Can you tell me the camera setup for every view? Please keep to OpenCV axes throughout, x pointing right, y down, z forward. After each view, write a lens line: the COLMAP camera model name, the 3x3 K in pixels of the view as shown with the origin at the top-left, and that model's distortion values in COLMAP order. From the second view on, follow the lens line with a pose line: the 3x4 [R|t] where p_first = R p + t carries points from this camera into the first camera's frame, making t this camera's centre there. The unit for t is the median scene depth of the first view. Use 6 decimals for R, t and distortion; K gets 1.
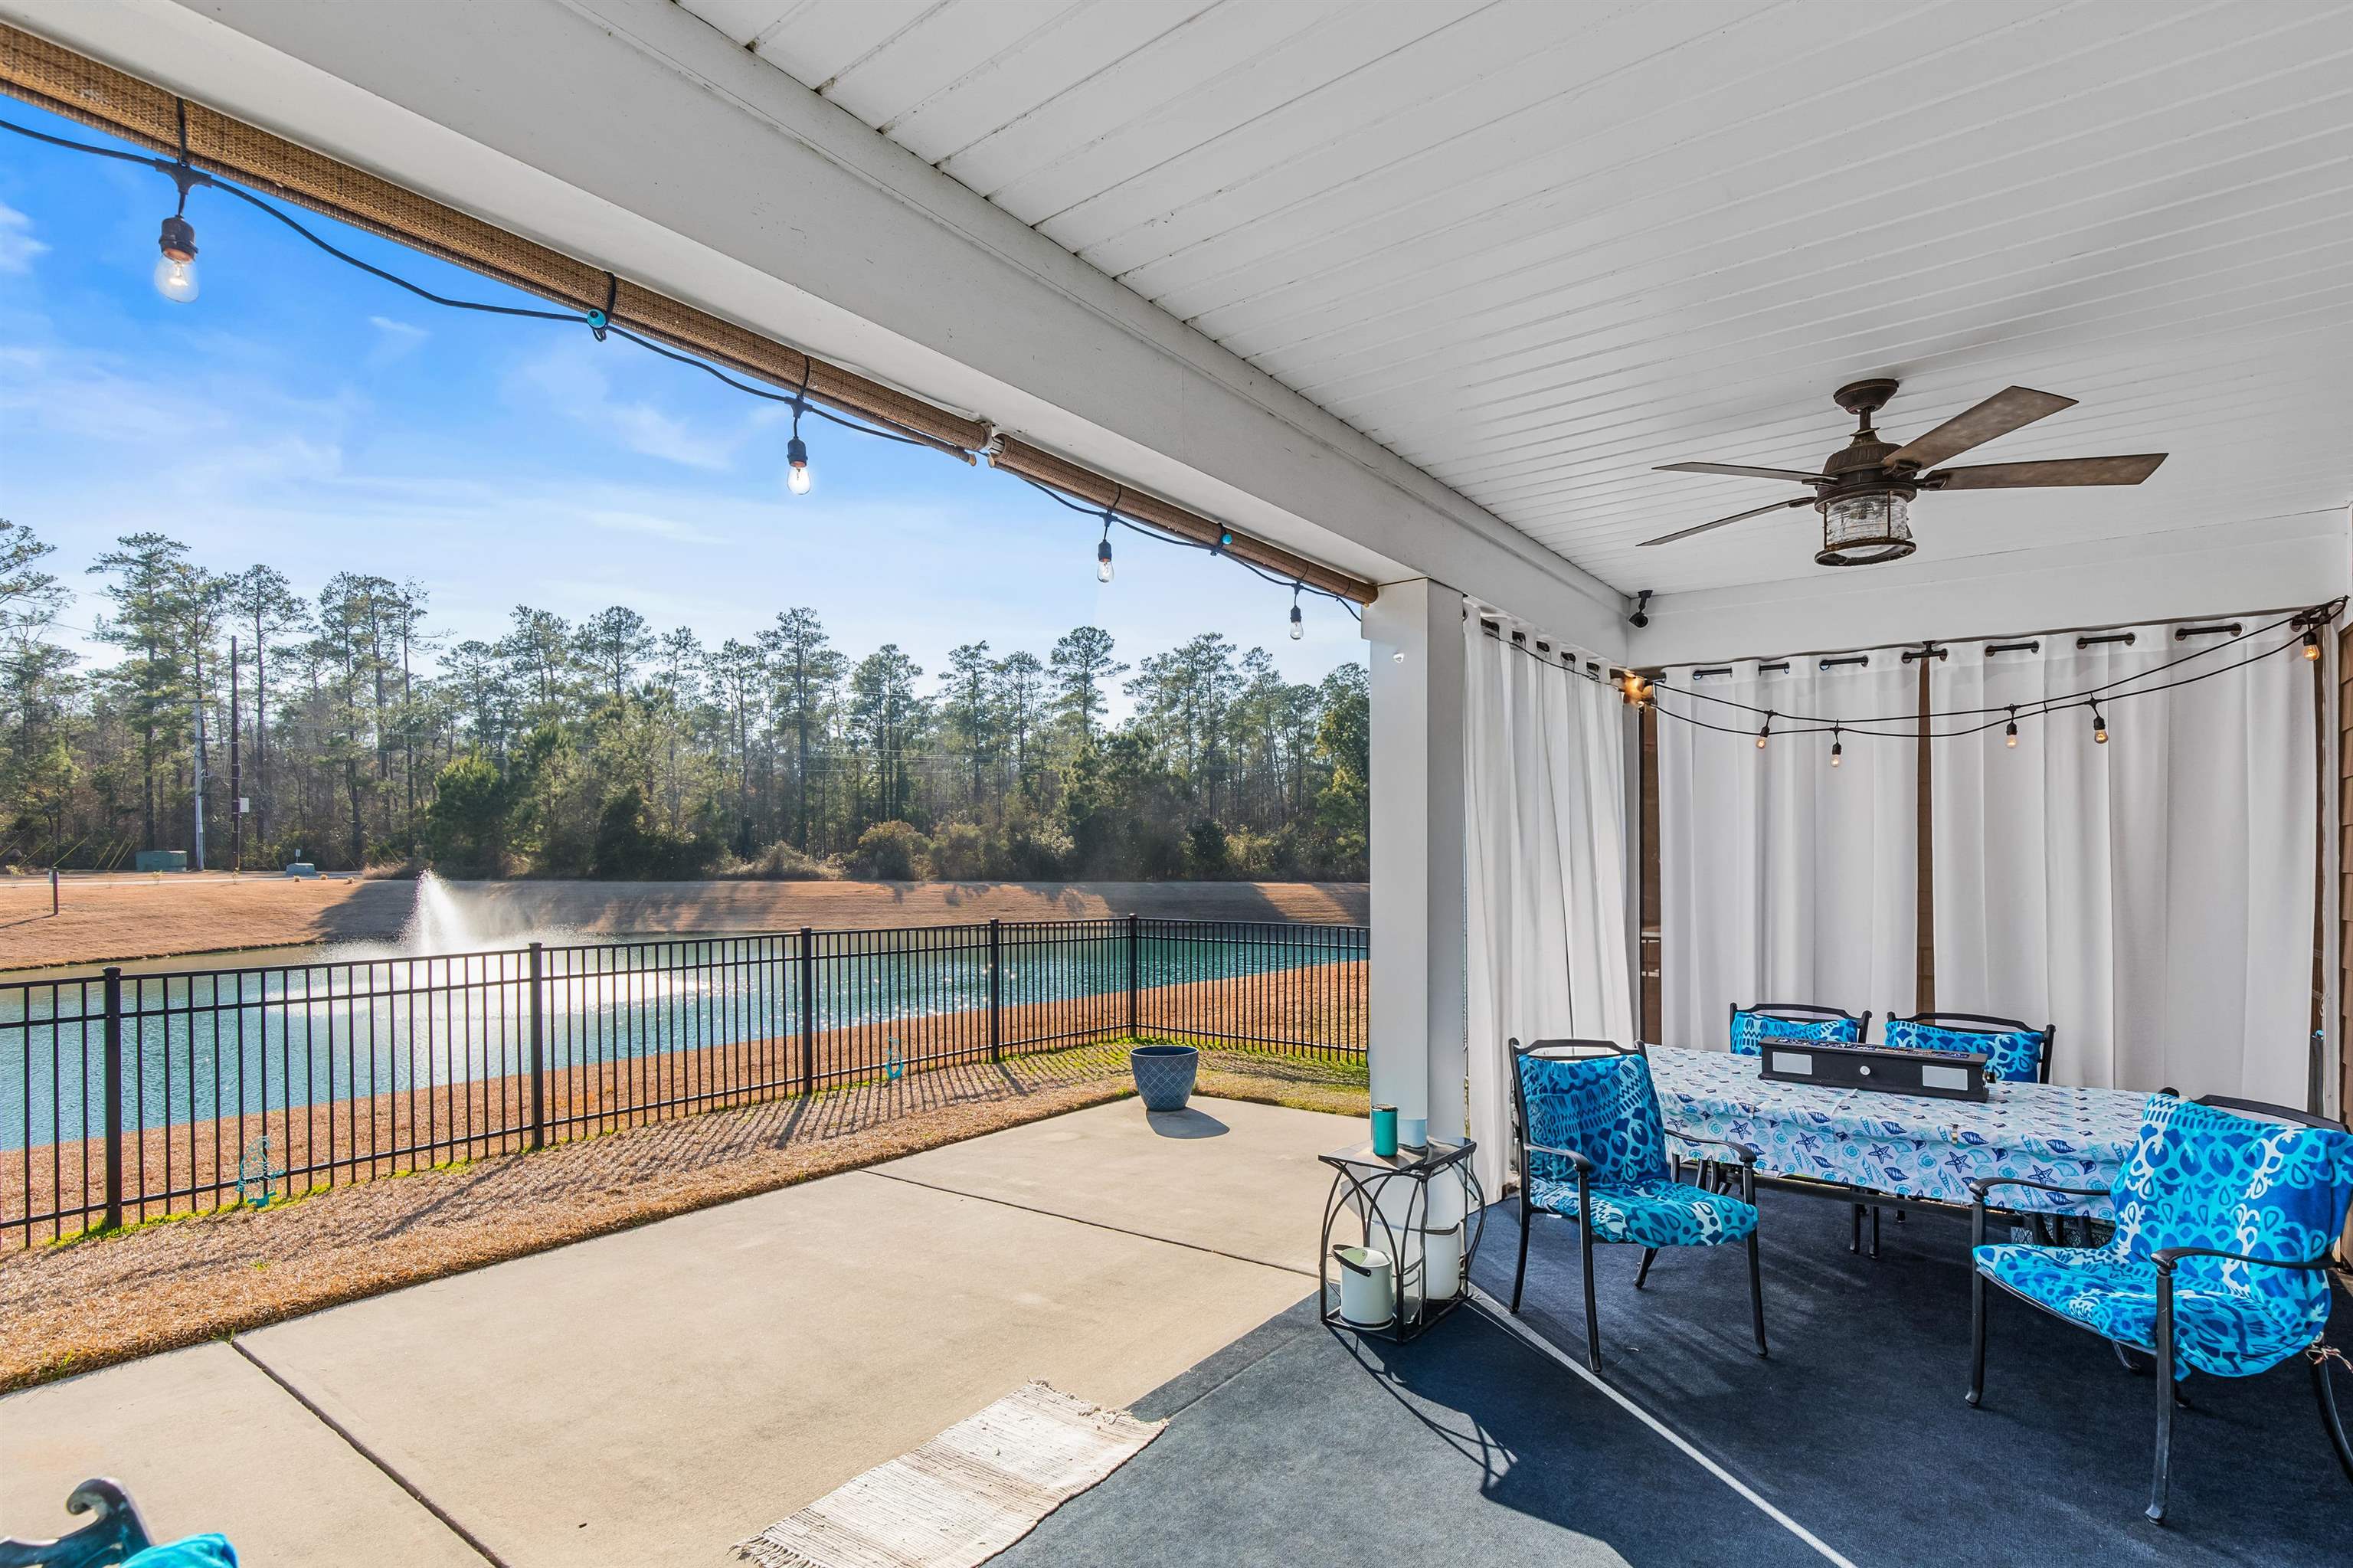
lens RADIAL K [[1136.3, 0, 1178.2], [0, 1136.3, 854.3], [0, 0, 1]] dist [0.014702, -0.000858]
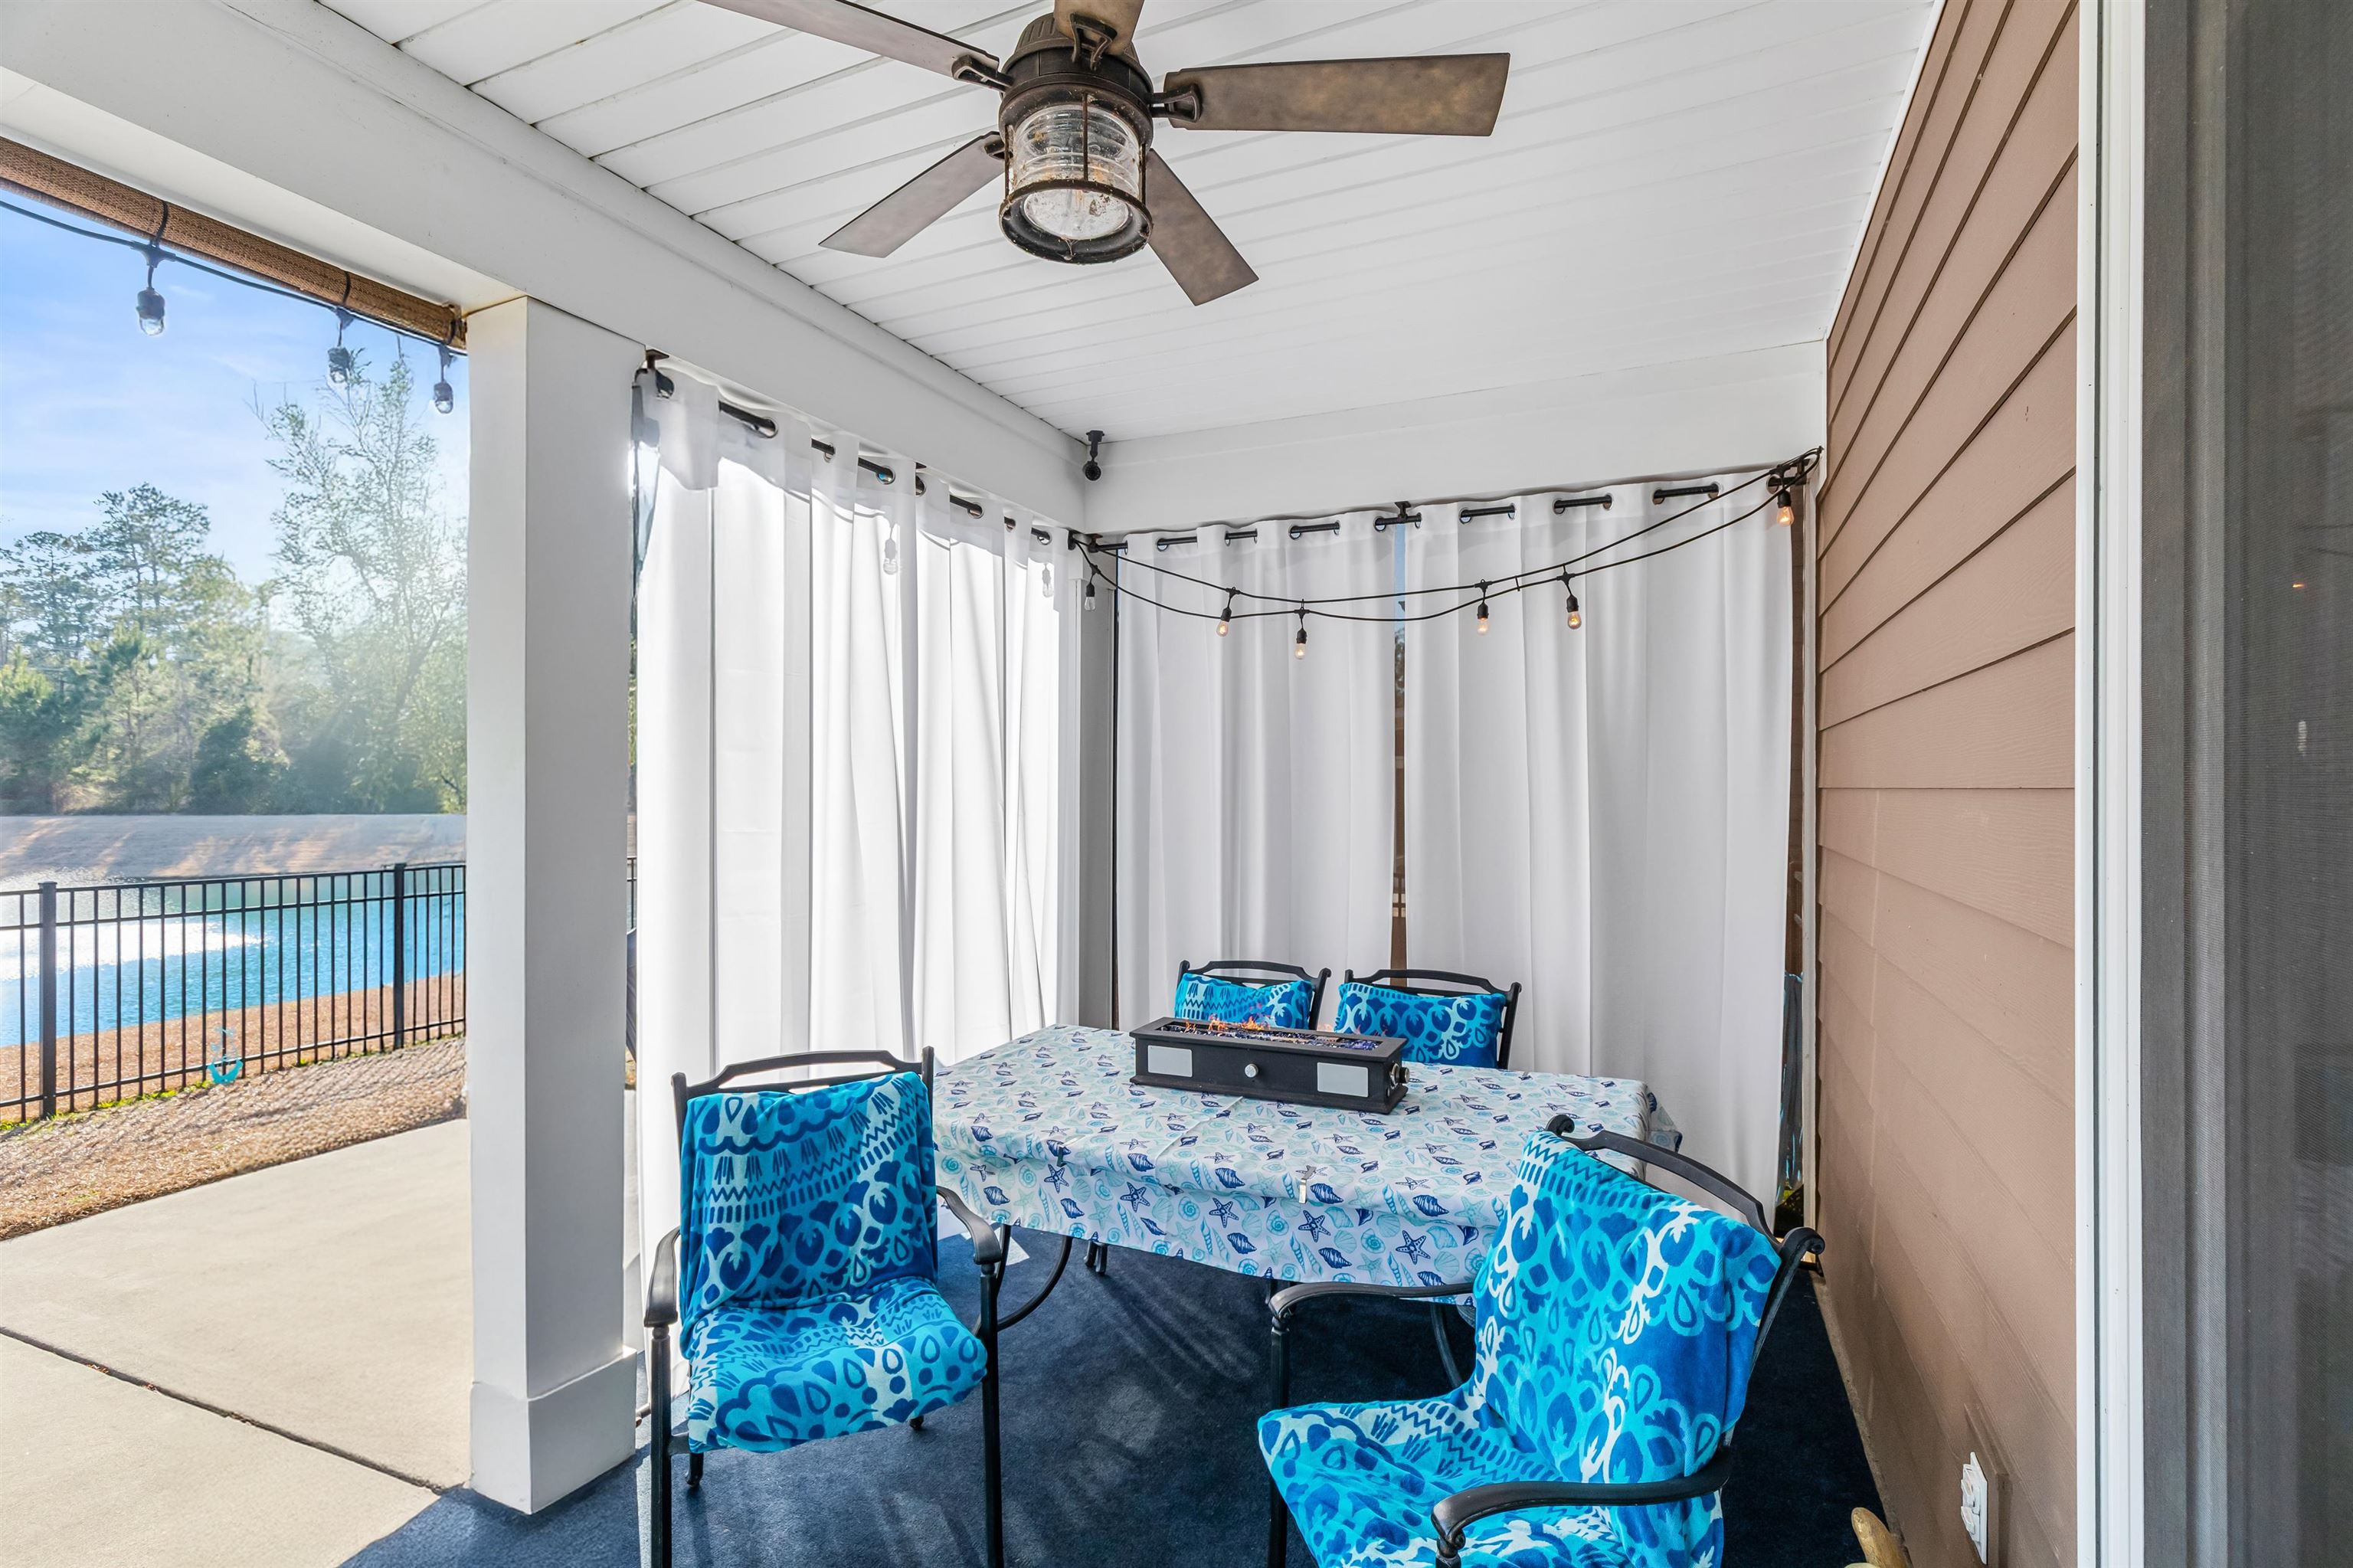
lens RADIAL K [[1094.4, 0, 1175.3], [0, 1094.4, 794.0], [0, 0, 1]] dist [0.016316, -0.000451]
pose [[0.975006, -0.006311, 0.222087, 0.413902], [0.003810, 0.999924, 0.011689, 0.009856], [-0.222144, -0.010551, 0.974957, 0.358192]]
